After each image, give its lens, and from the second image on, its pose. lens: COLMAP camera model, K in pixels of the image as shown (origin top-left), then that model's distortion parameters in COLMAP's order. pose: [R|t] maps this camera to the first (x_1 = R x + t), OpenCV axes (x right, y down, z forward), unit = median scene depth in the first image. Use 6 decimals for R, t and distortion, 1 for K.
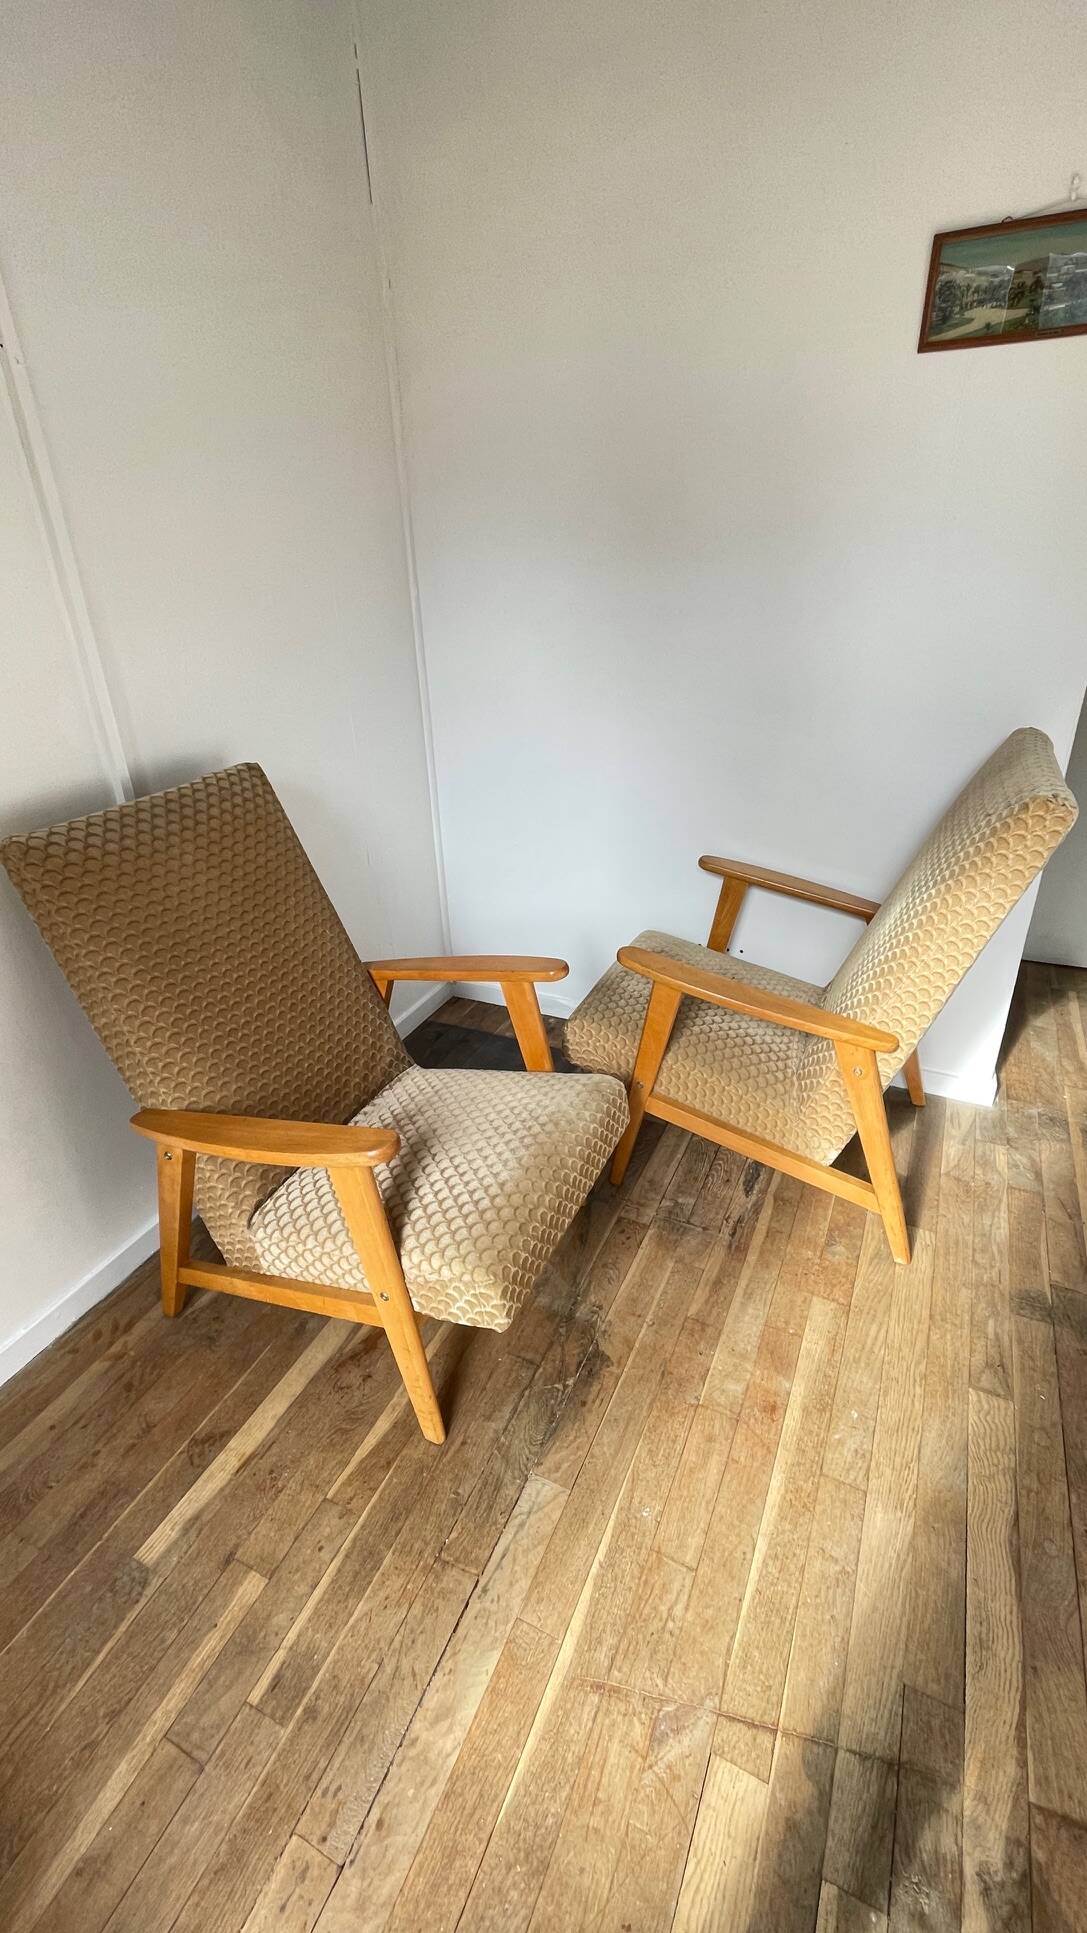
lens RADIAL K [[825.9, 0, 551.6], [0, 825.9, 965.6], [0, 0, 1]] dist [-0.011451, 0.008249]
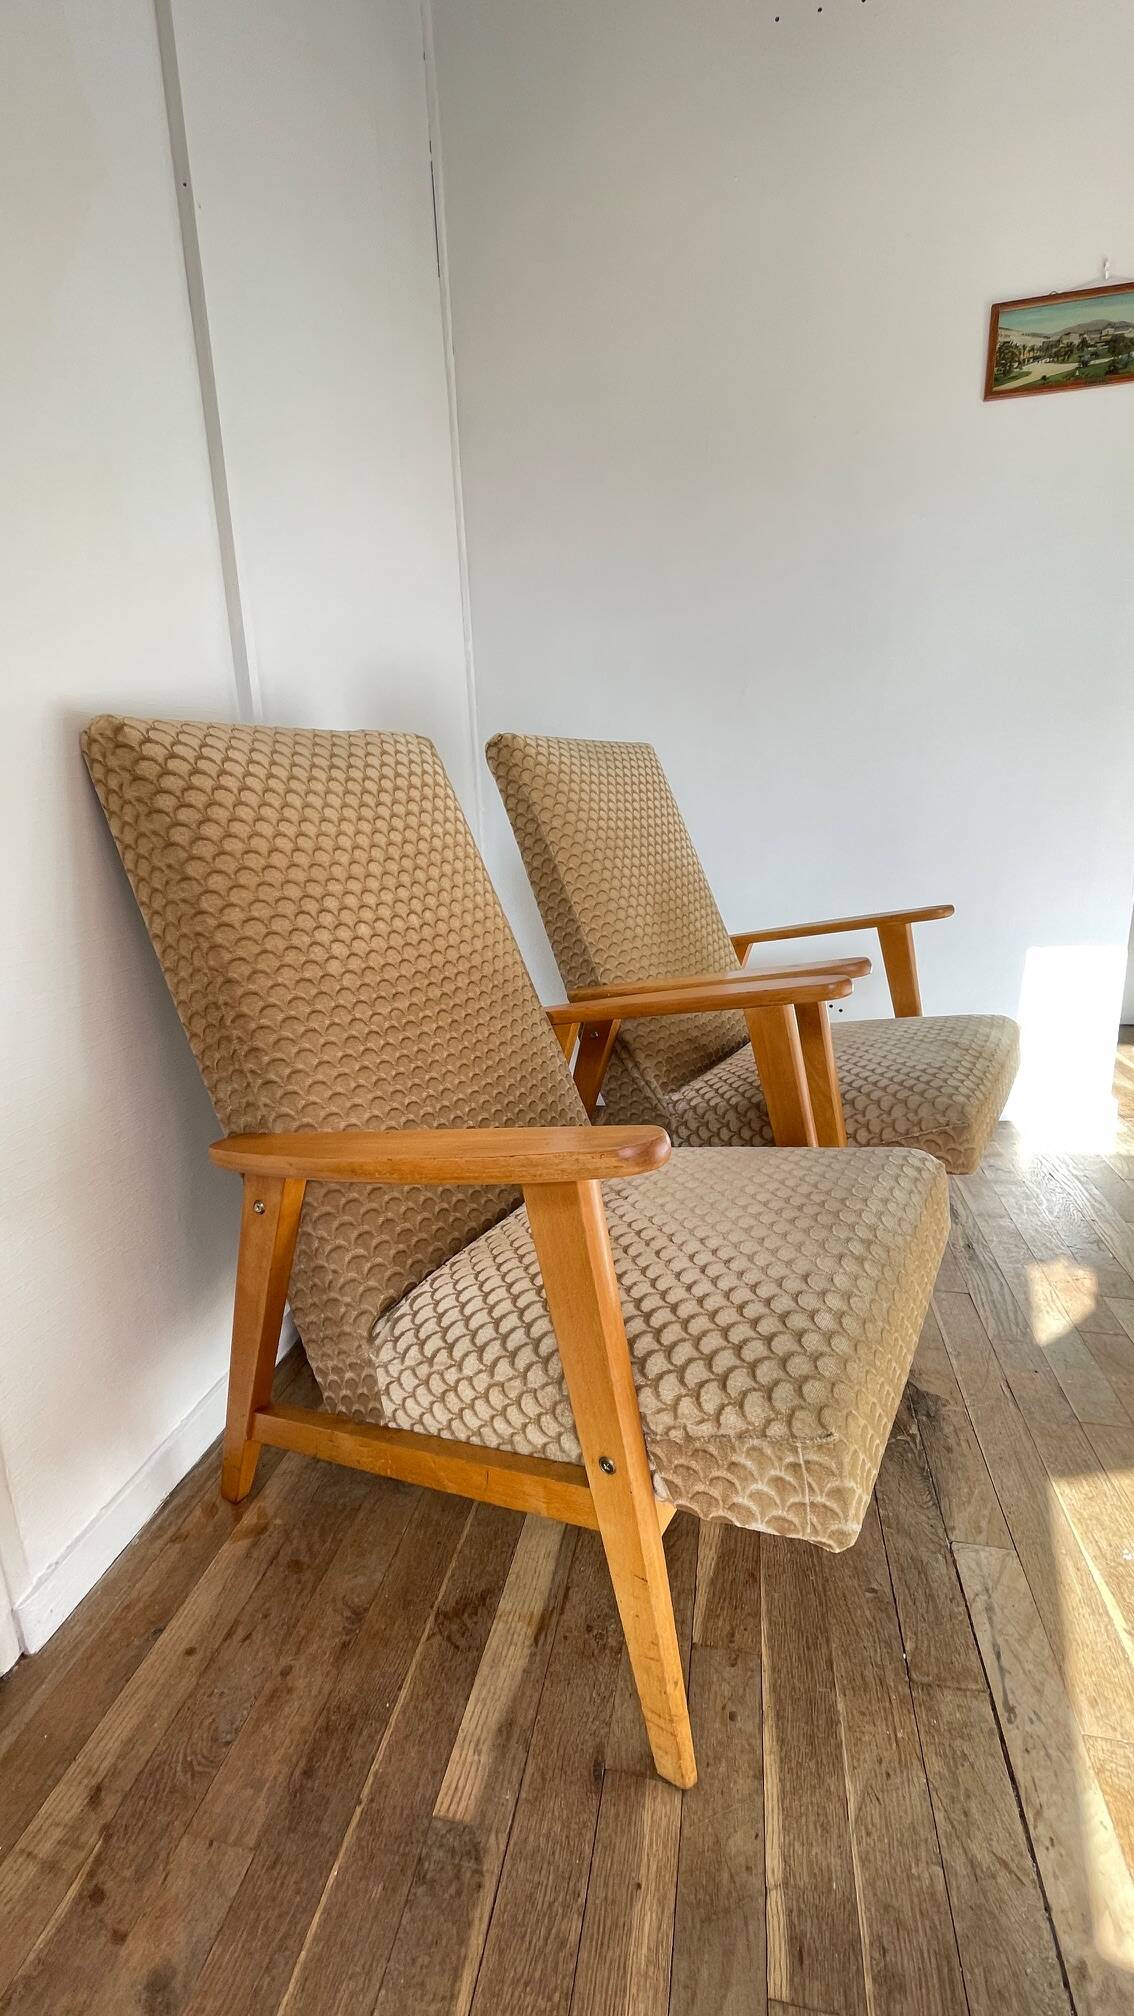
lens RADIAL K [[818.2, 0, 569.3], [0, 818.2, 1007.6], [0, 0, 1]] dist [0.013681, -0.006743]
pose [[0.974162, -0.061244, 0.217390, -0.484686], [0.109531, 0.969875, -0.217589, 0.292127], [-0.197515, 0.235778, 0.951523, 0.283577]]
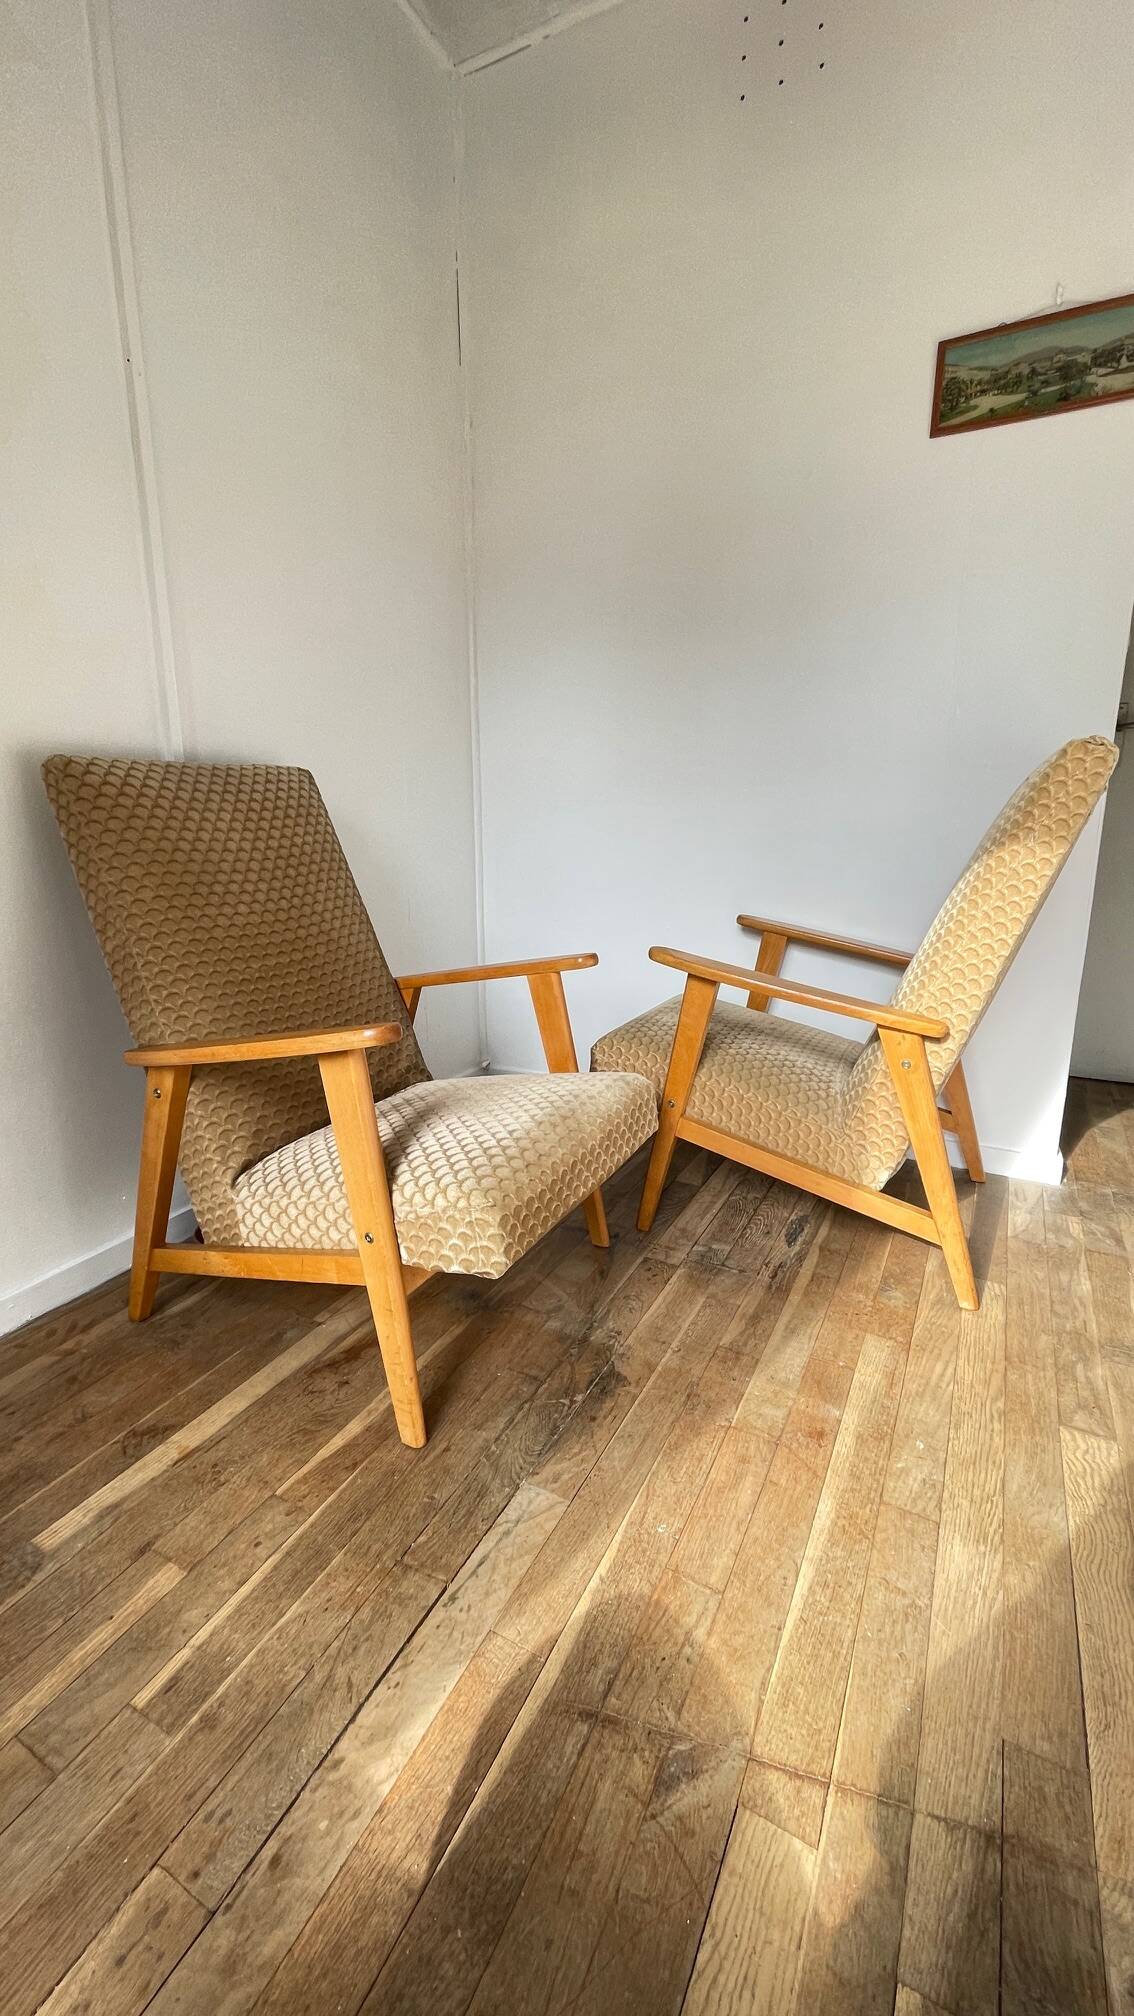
lens RADIAL K [[810.2, 0, 572.0], [0, 810.2, 1009.3], [0, 0, 1]] dist [-0.007931, 0.004188]
pose [[0.998423, 0.038923, -0.040451, 0.038270], [-0.047144, 0.972568, -0.227793, 0.347197], [0.030475, 0.229341, 0.972869, 0.110283]]
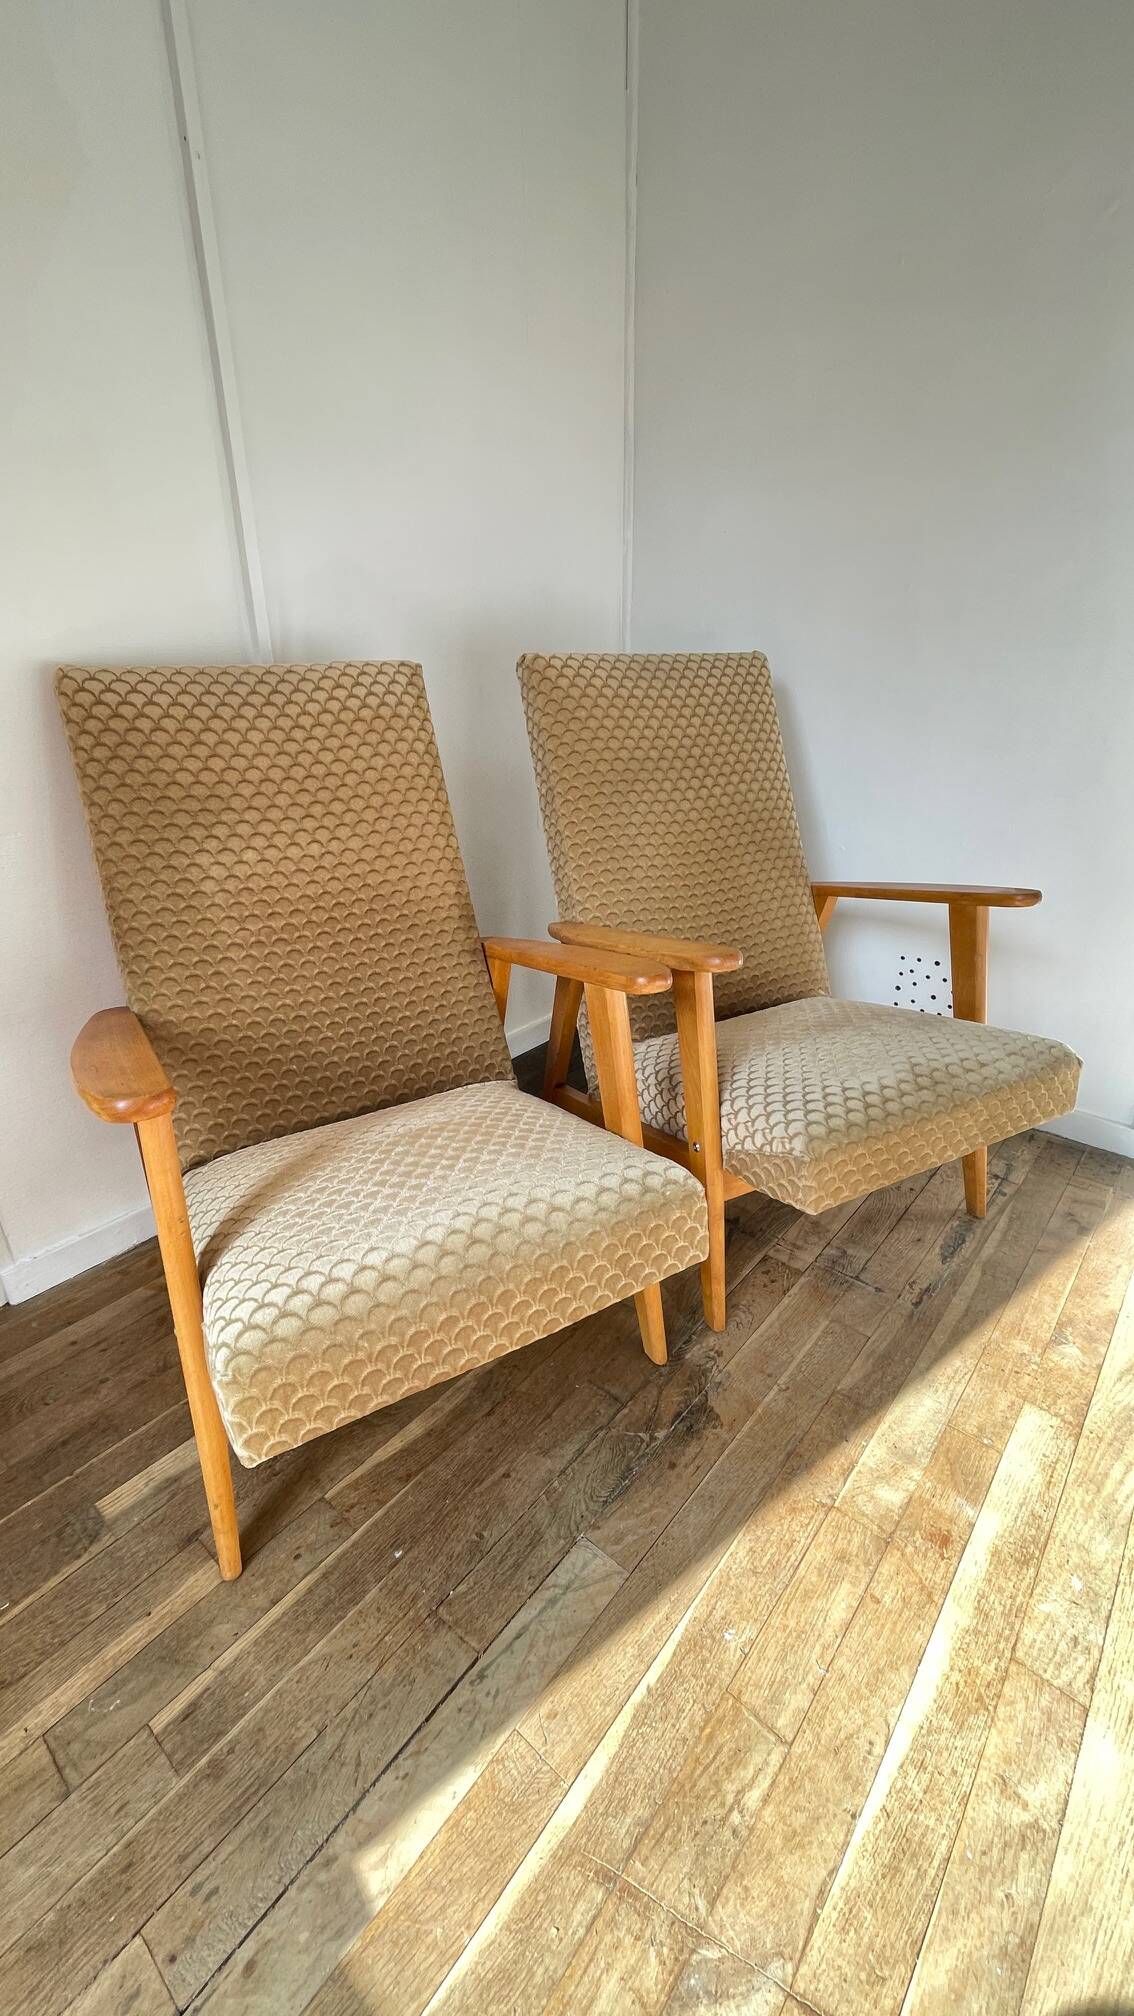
lens RADIAL K [[824.7, 0, 572.1], [0, 824.7, 1002.6], [0, 0, 1]] dist [0.000532, -0.000520]
pose [[0.964904, 0.120865, -0.233136, 0.082382], [-0.137281, 0.988978, -0.055459, 0.192272], [0.223864, 0.085518, 0.970861, 0.249156]]
